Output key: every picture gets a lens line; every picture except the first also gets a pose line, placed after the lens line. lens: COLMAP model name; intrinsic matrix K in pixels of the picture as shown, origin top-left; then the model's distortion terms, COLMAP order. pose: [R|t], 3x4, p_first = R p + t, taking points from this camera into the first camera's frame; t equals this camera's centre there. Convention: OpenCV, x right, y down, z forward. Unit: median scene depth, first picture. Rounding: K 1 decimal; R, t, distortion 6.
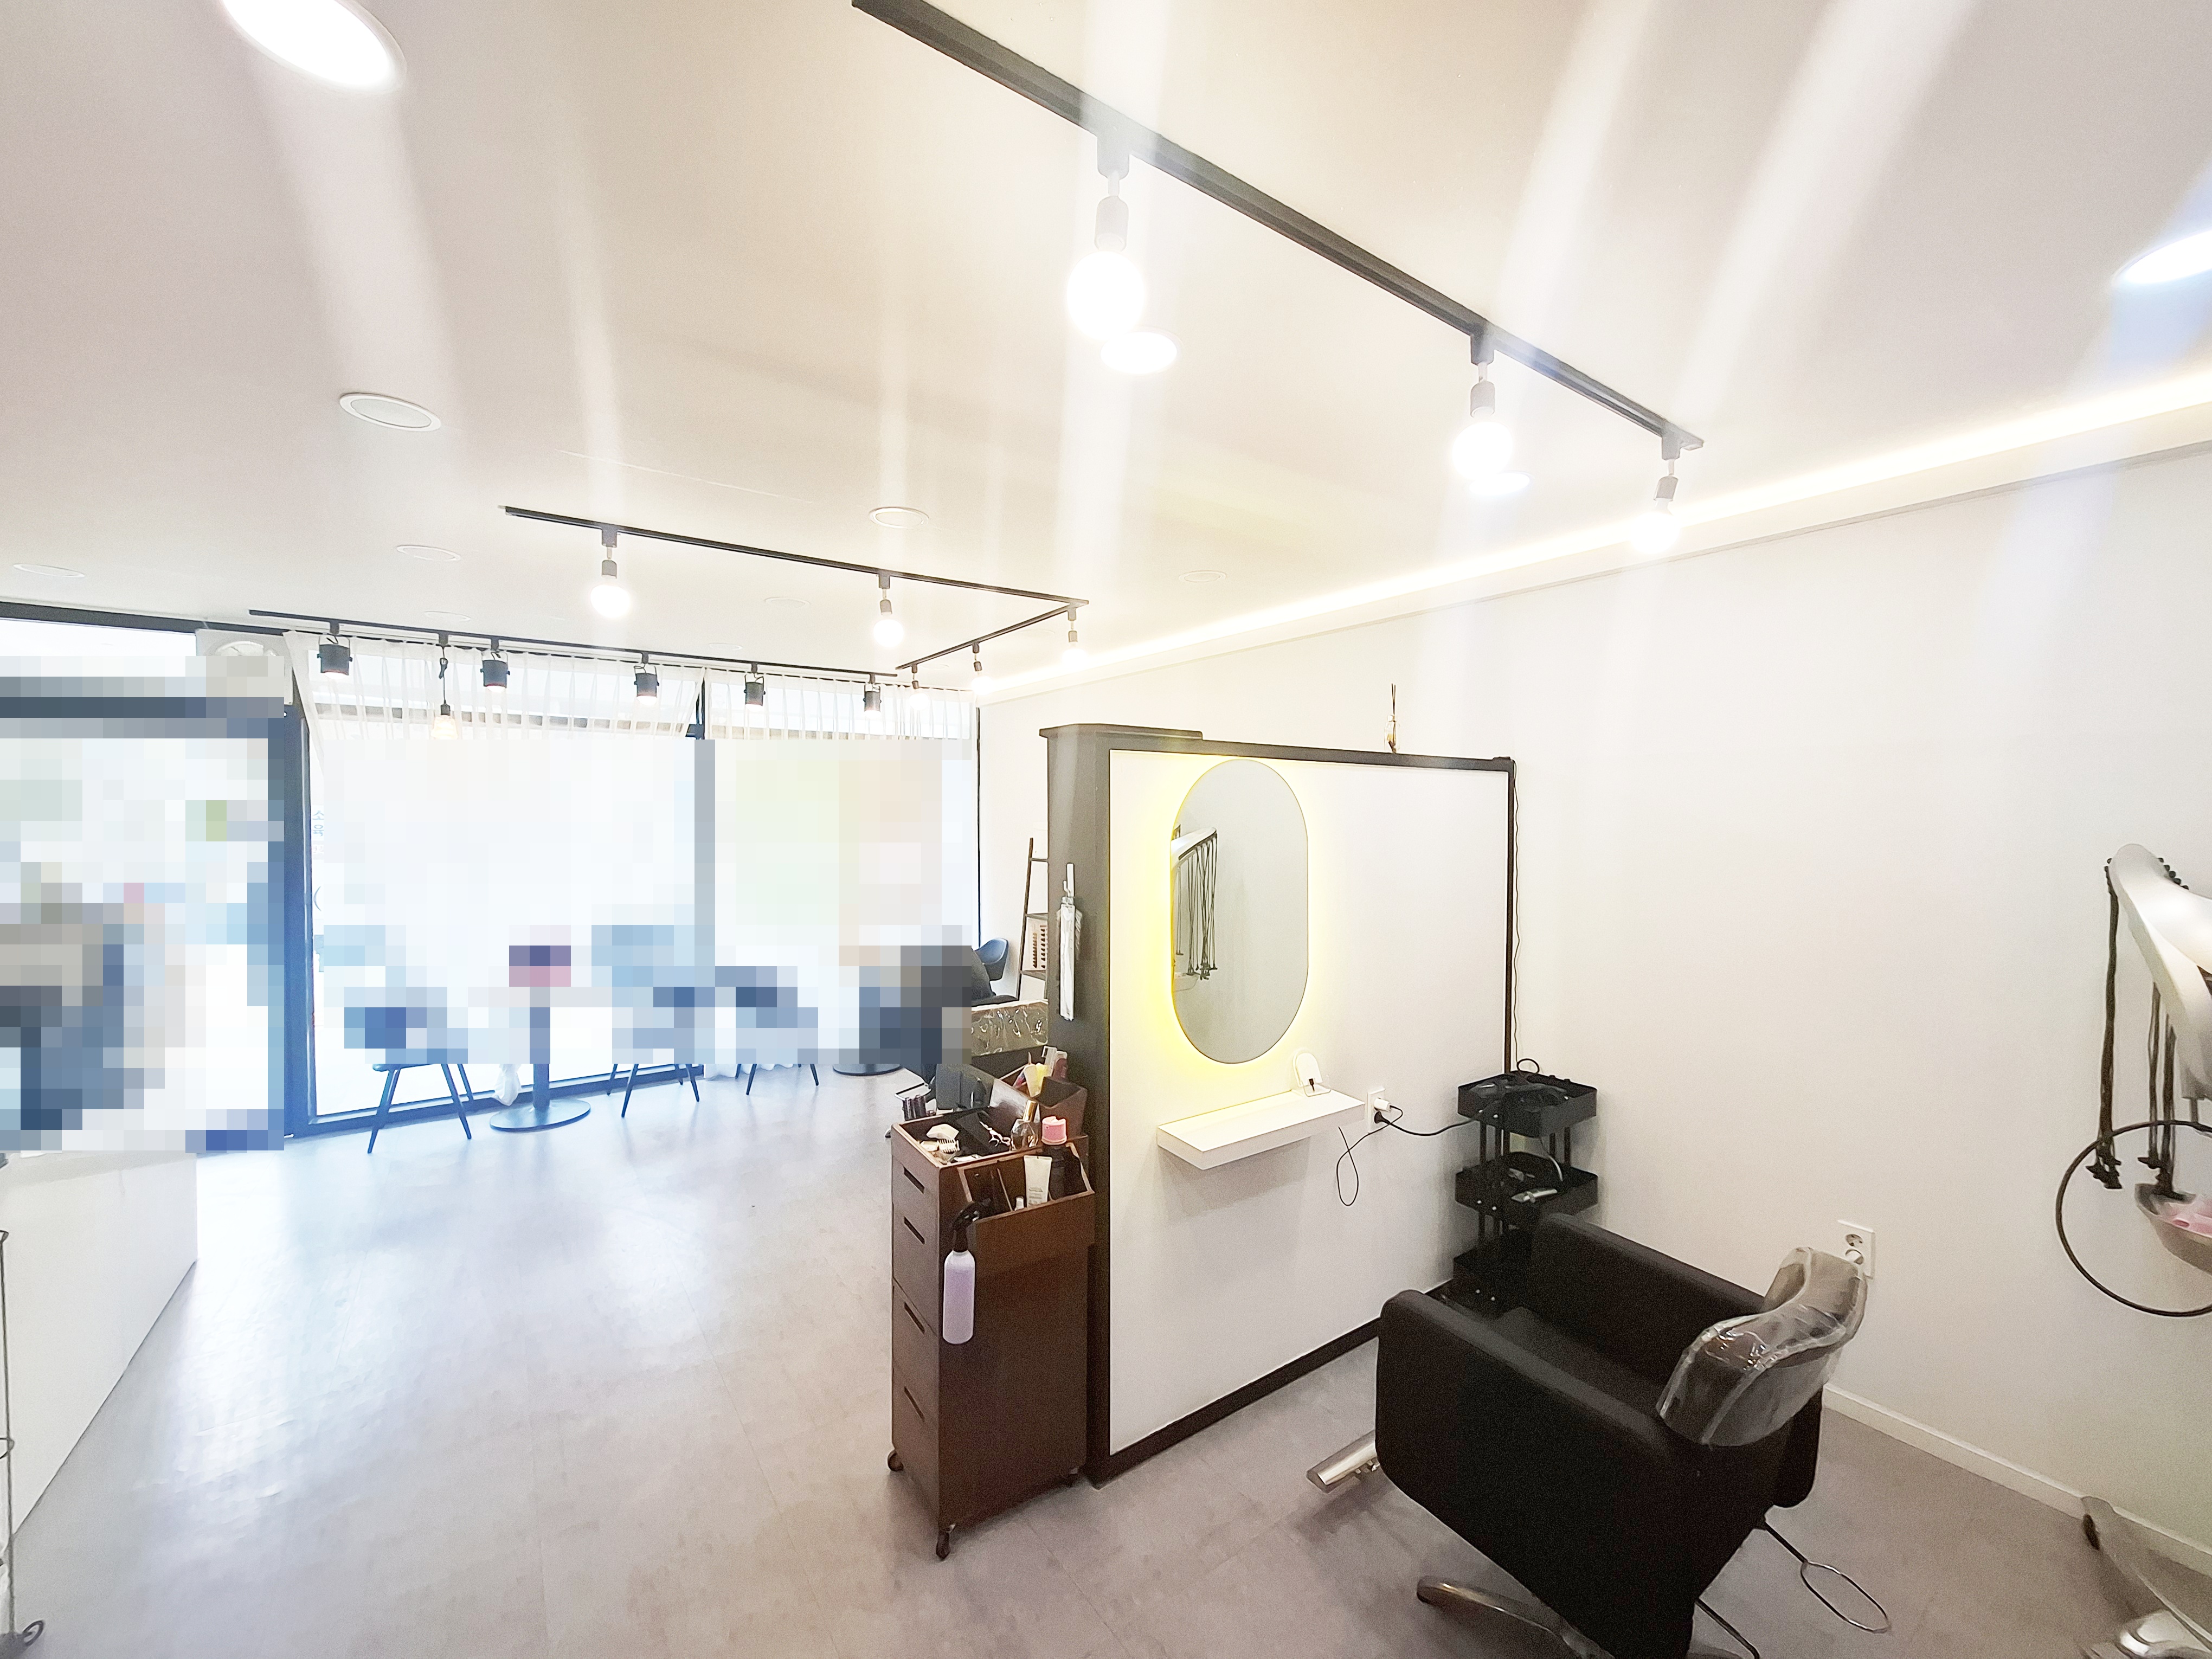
lens RADIAL K [[882.9, 0, 1100.1], [0, 882.9, 835.5], [0, 0, 1]] dist [-0.001050, 0.001795]
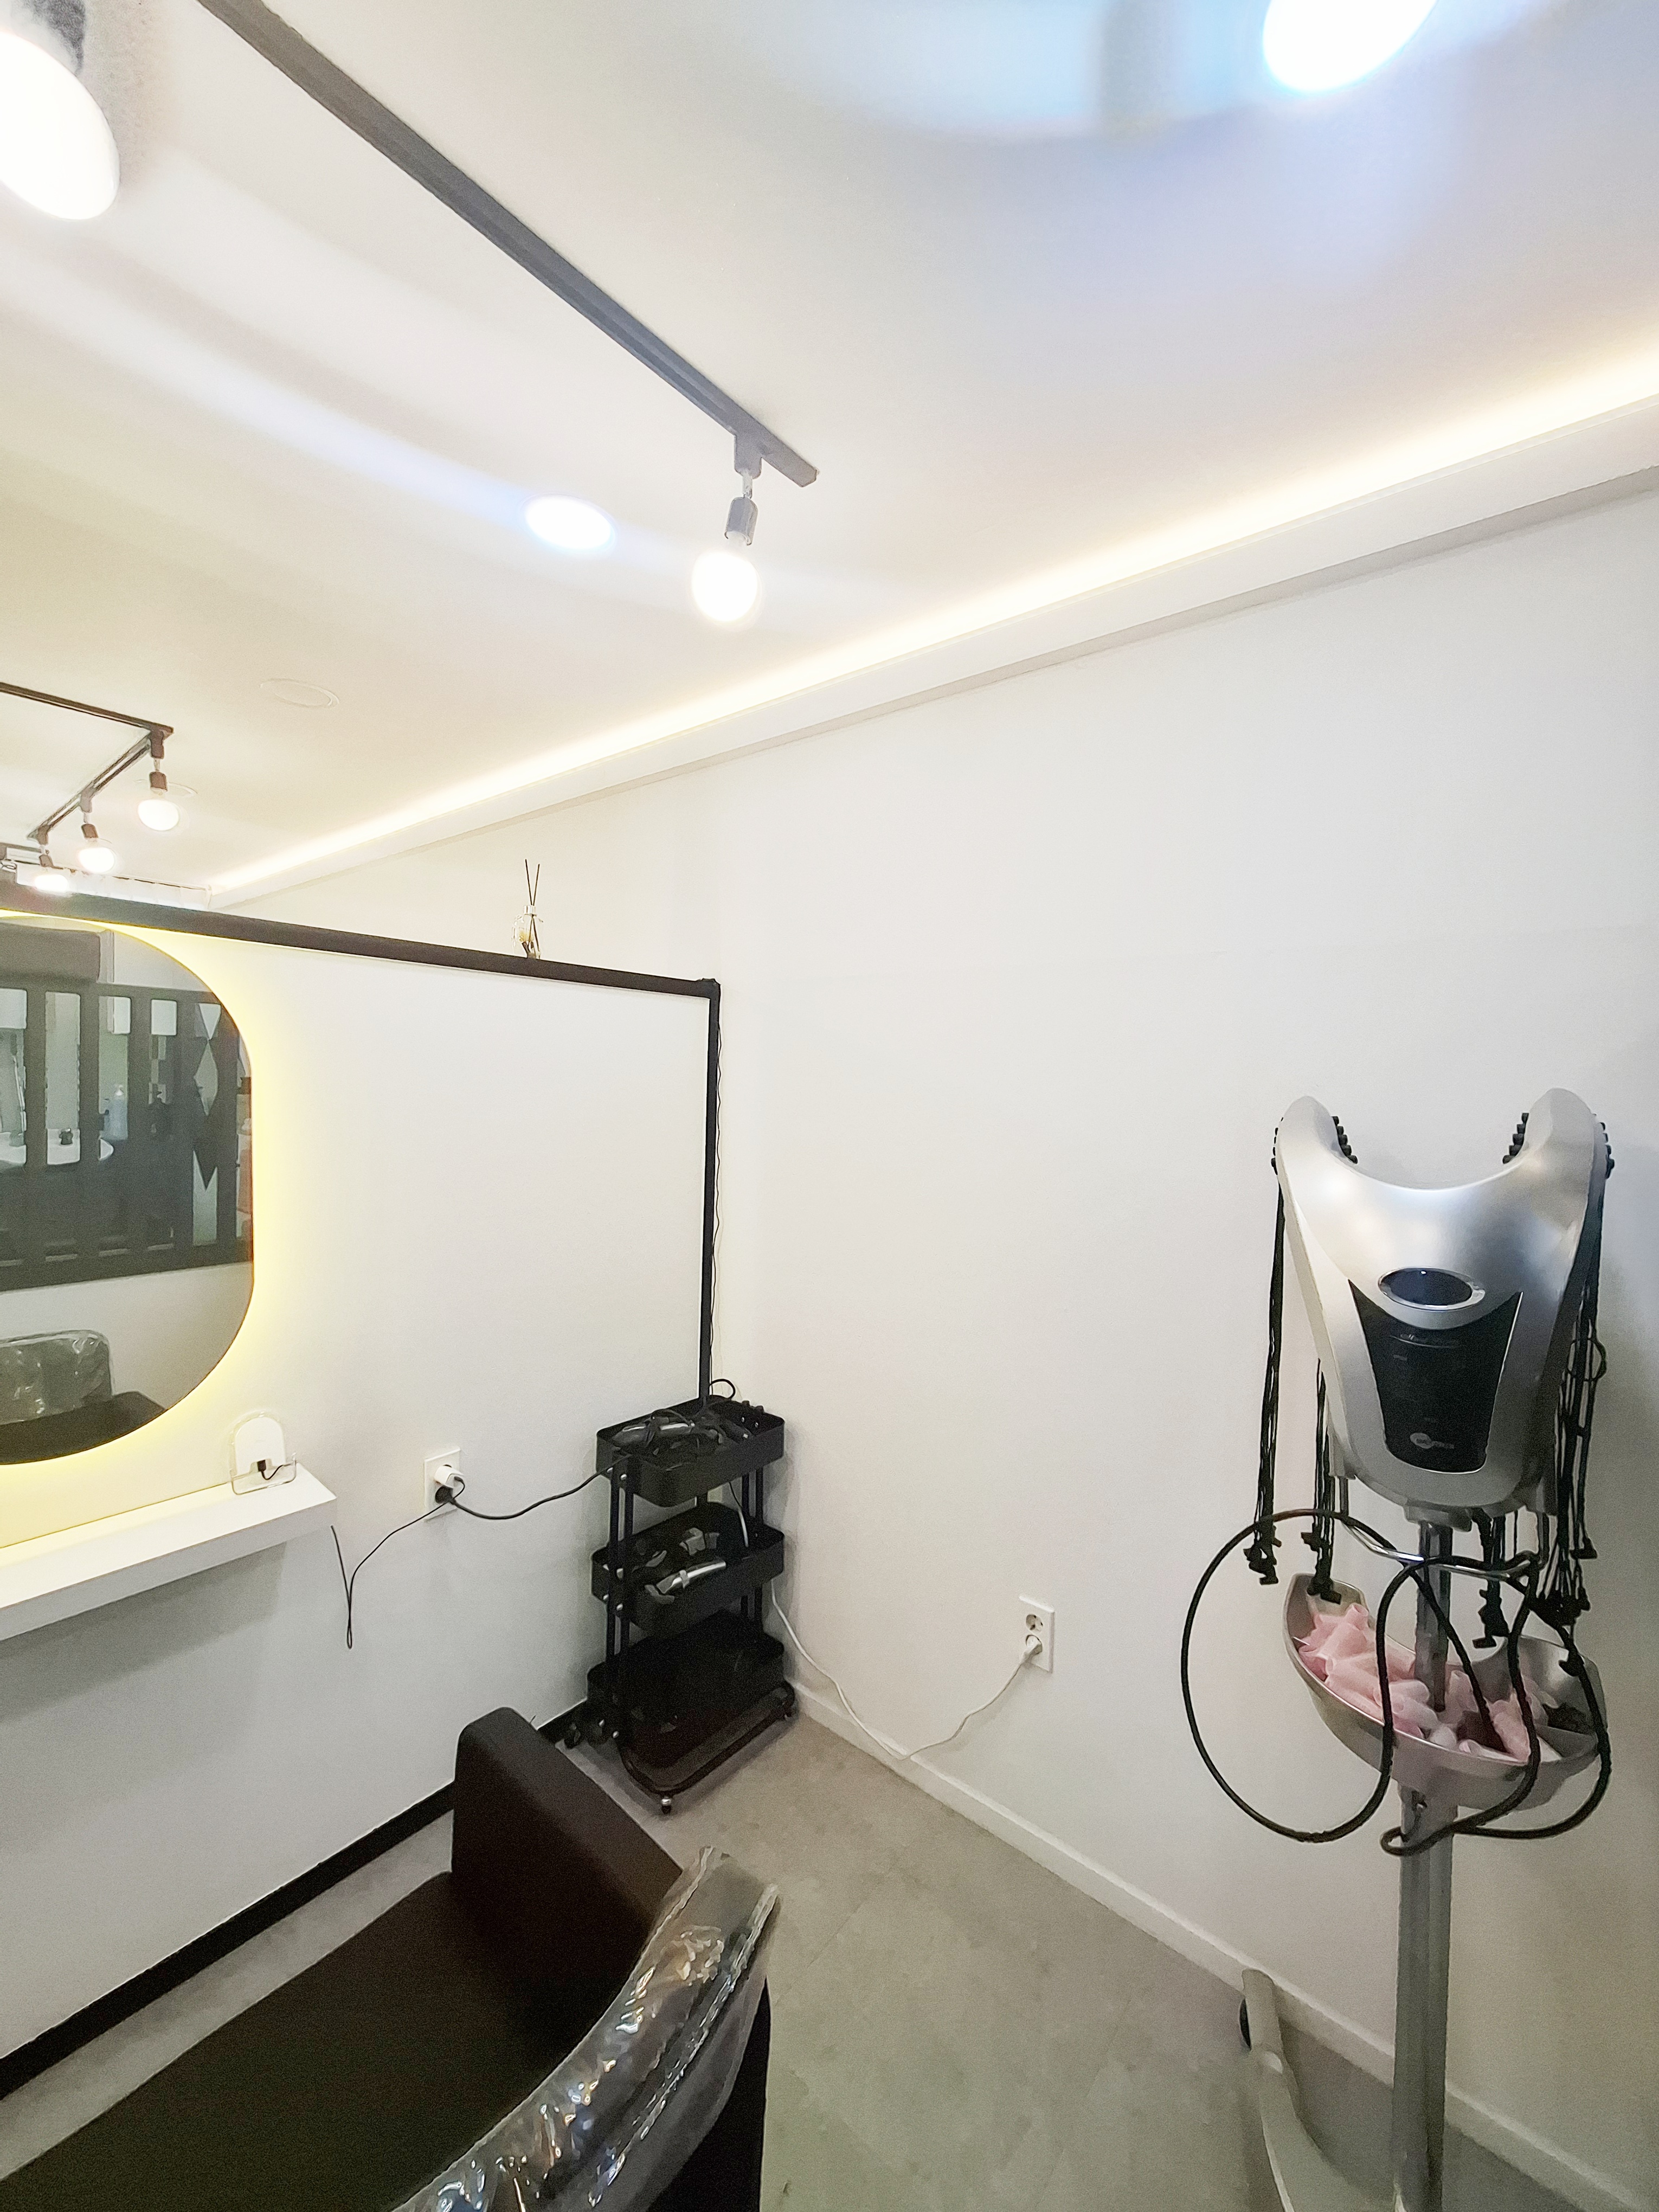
lens RADIAL K [[882.9, 0, 829.2], [0, 882.9, 1110.3], [0, 0, 1]] dist [-0.001050, 0.001795]
pose [[0.964358, 0.020335, 0.263817, 0.398482], [-0.023784, 0.999668, 0.009887, 0.014402], [-0.263529, -0.015809, 0.964522, 0.271800]]
